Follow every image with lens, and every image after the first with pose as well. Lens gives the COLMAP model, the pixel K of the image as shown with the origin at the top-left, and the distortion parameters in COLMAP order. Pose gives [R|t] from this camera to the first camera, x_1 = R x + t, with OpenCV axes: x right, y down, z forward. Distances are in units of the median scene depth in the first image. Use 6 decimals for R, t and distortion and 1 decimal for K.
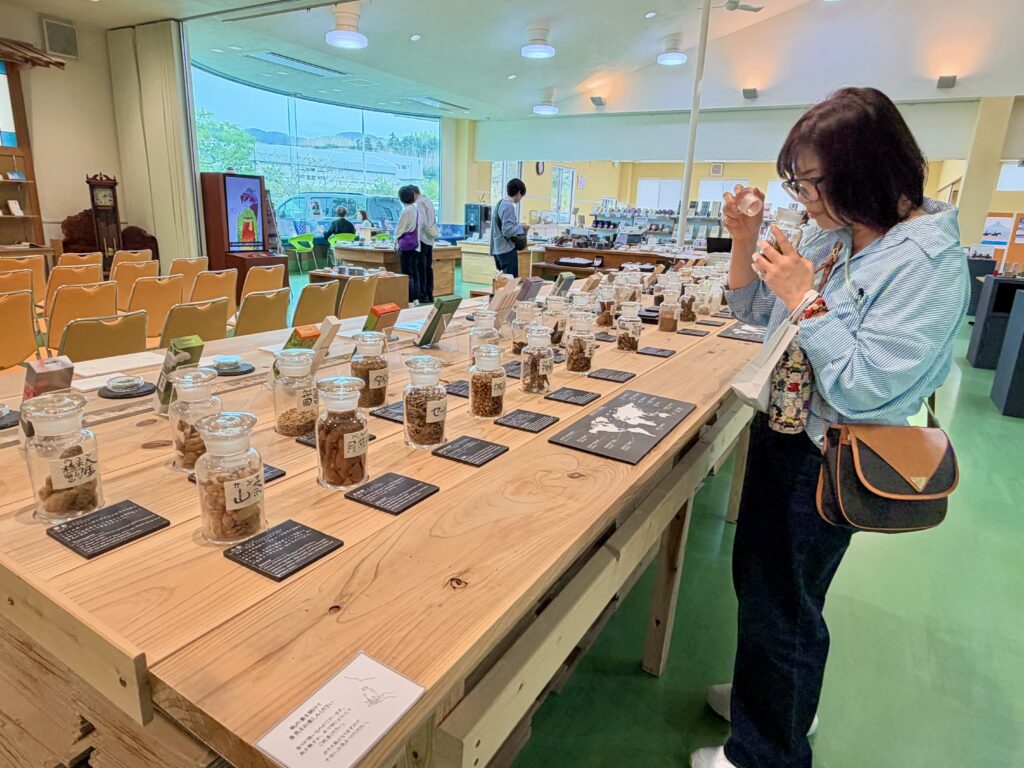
lens RADIAL K [[619.0, 0, 512.0], [0, 619.0, 384.0], [0, 0, 1]] dist [0.000746, 0.000924]
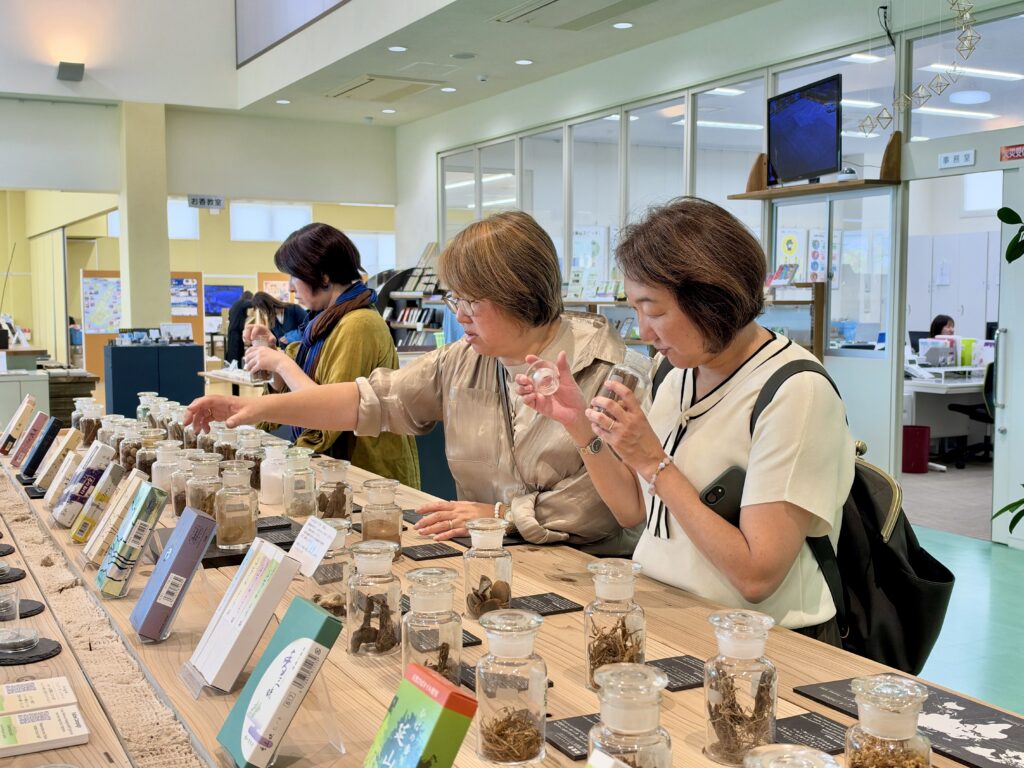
lens RADIAL K [[1191.3, 0, 512.0], [0, 1191.3, 384.0], [0, 0, 1]] dist [-0.017930, -0.047887]
pose [[0.519151, -0.104470, 0.848274, -0.104907], [0.251811, 0.967143, -0.035001, -0.036776], [-0.816745, 0.231776, 0.528400, 0.095598]]
